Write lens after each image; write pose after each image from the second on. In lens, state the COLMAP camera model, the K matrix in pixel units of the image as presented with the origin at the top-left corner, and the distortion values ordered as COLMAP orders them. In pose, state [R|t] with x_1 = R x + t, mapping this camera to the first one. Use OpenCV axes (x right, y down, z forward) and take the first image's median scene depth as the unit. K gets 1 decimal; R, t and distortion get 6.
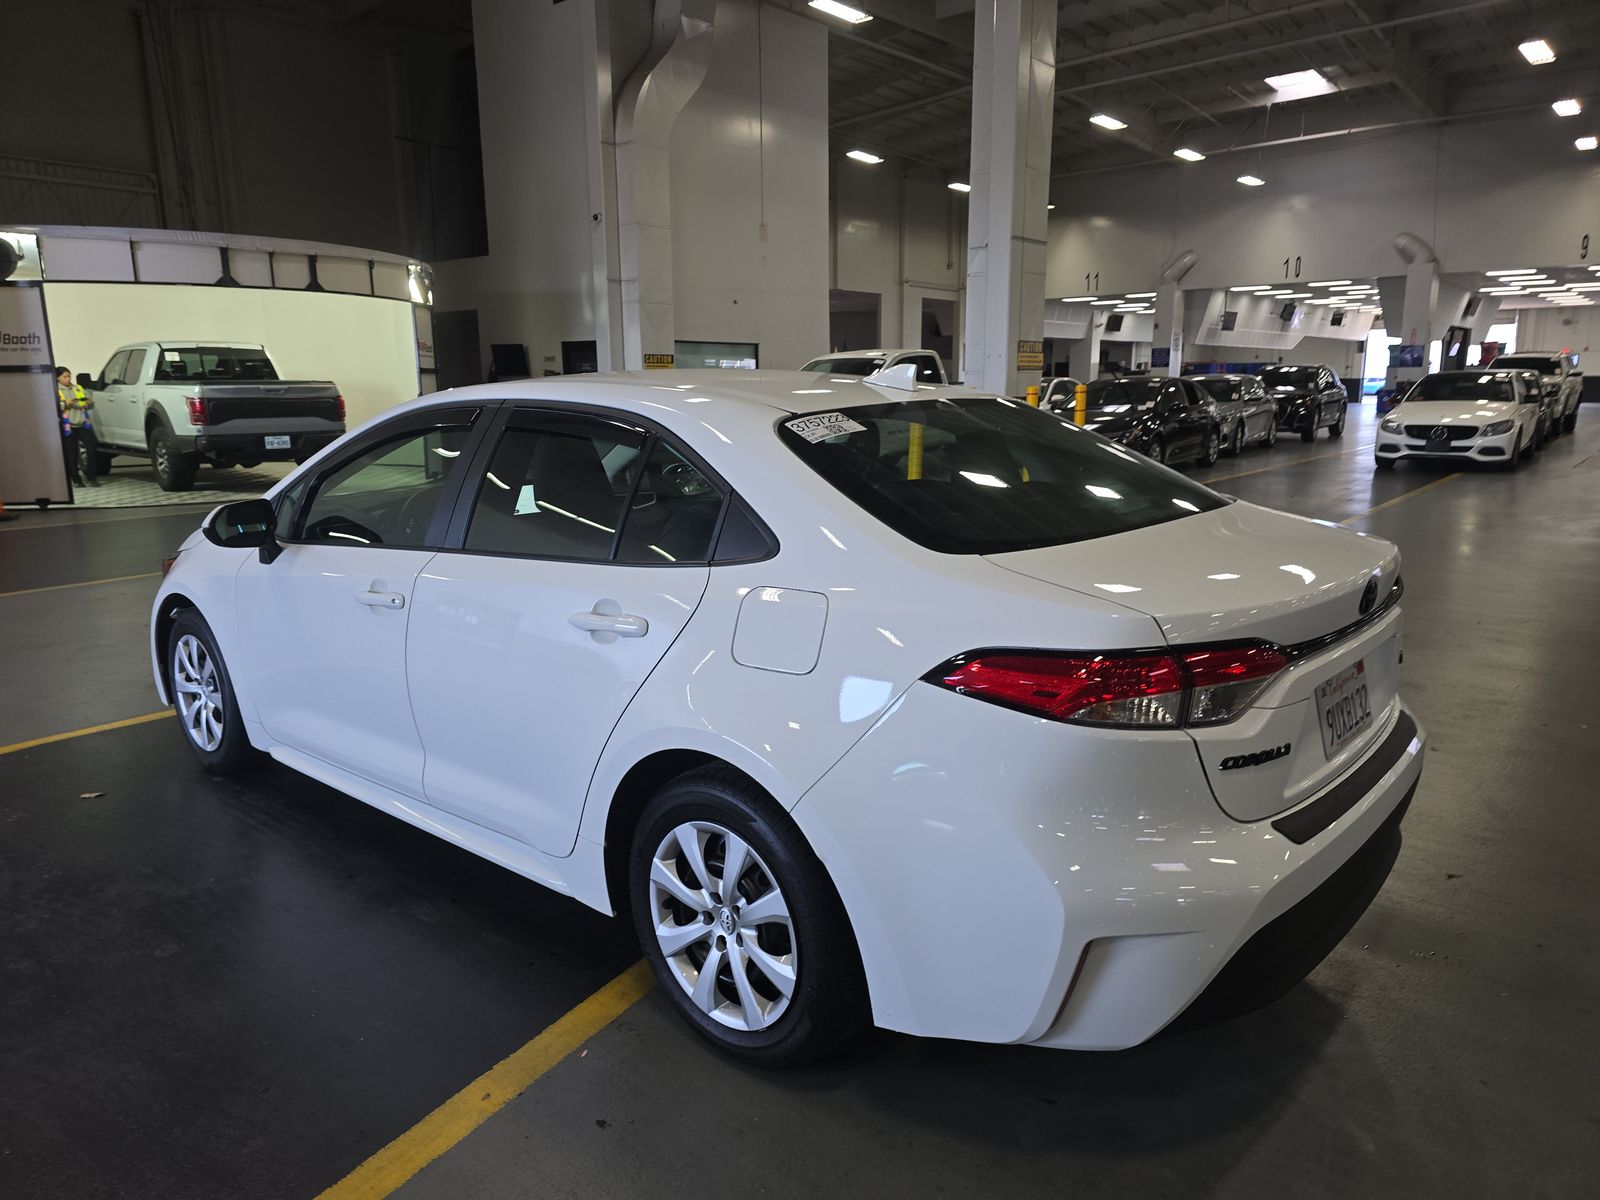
lens RADIAL K [[1066.7, 0, 795.6], [0, 1066.7, 612.0], [0, 0, 1]] dist [0.034913, -0.026337]
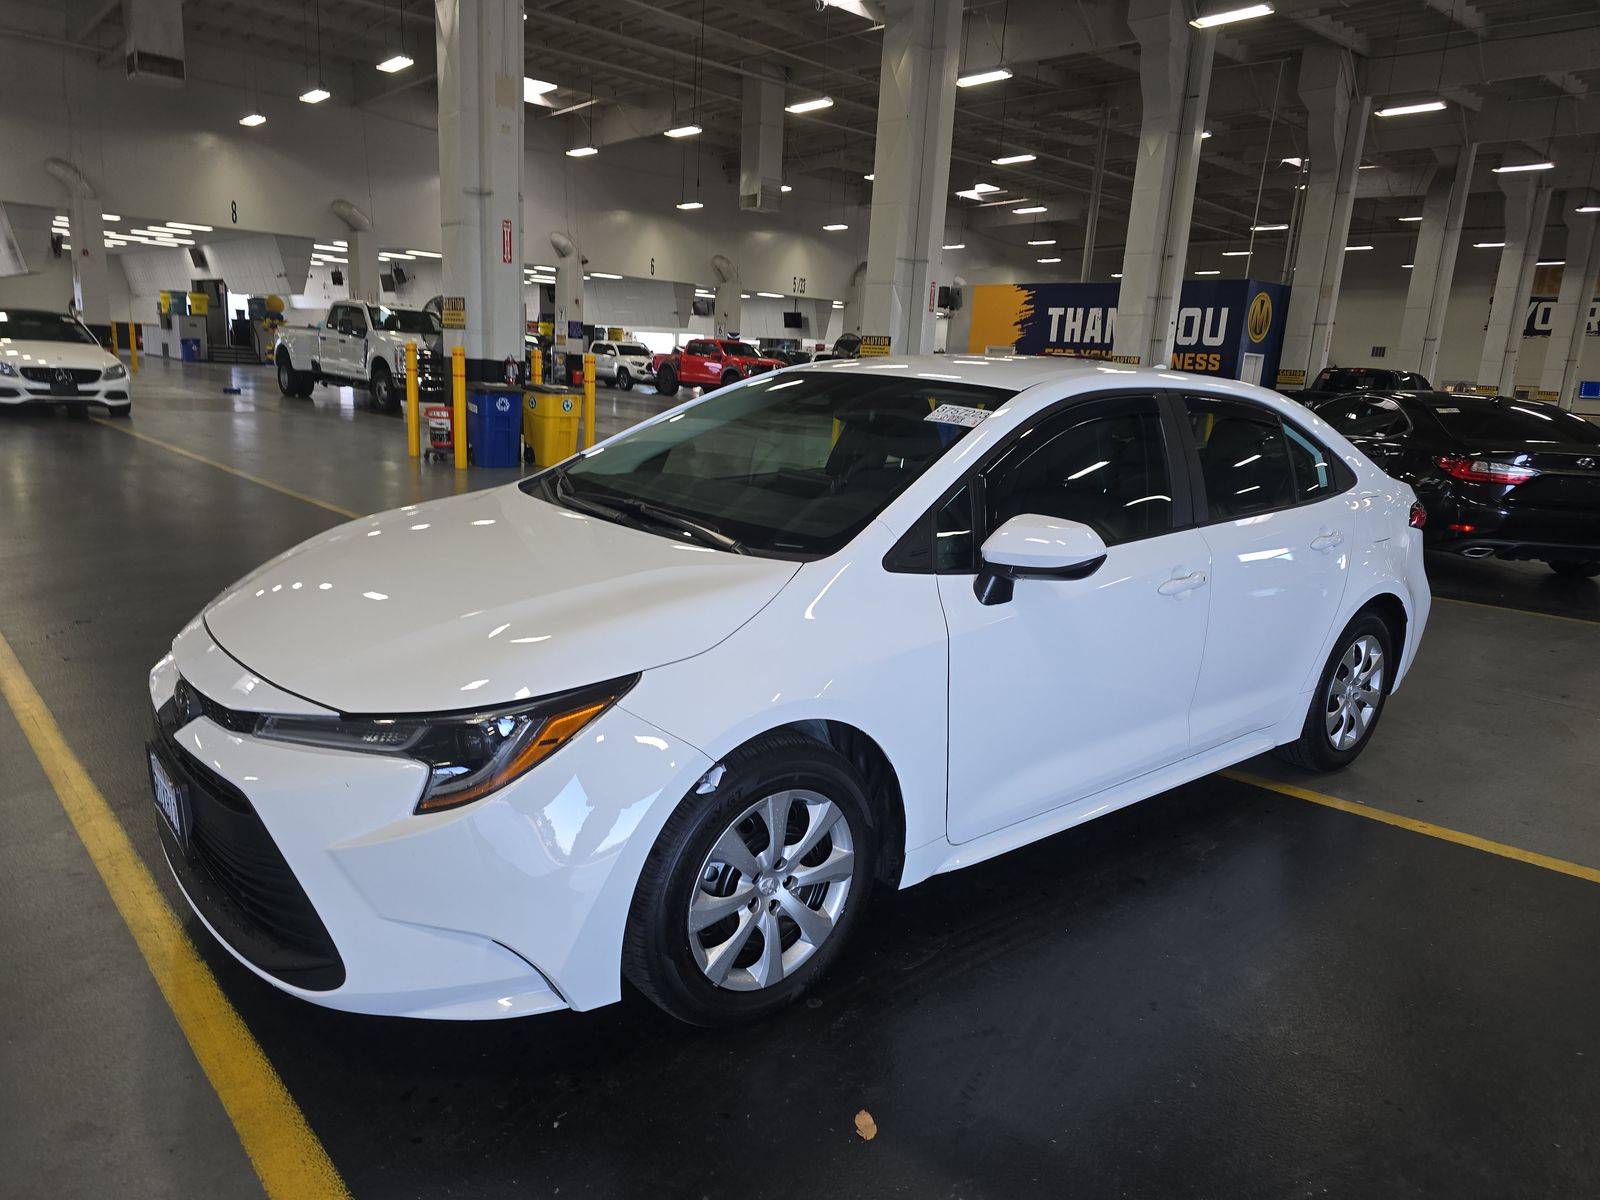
lens RADIAL K [[1066.7, 0, 791.9], [0, 1066.7, 602.2], [0, 0, 1]] dist [0.034913, -0.026337]
pose [[0.158149, -0.196212, 0.967724, -0.265959], [0.146672, 0.973853, 0.173485, -0.042212], [-0.976461, 0.114501, 0.182793, 0.216469]]
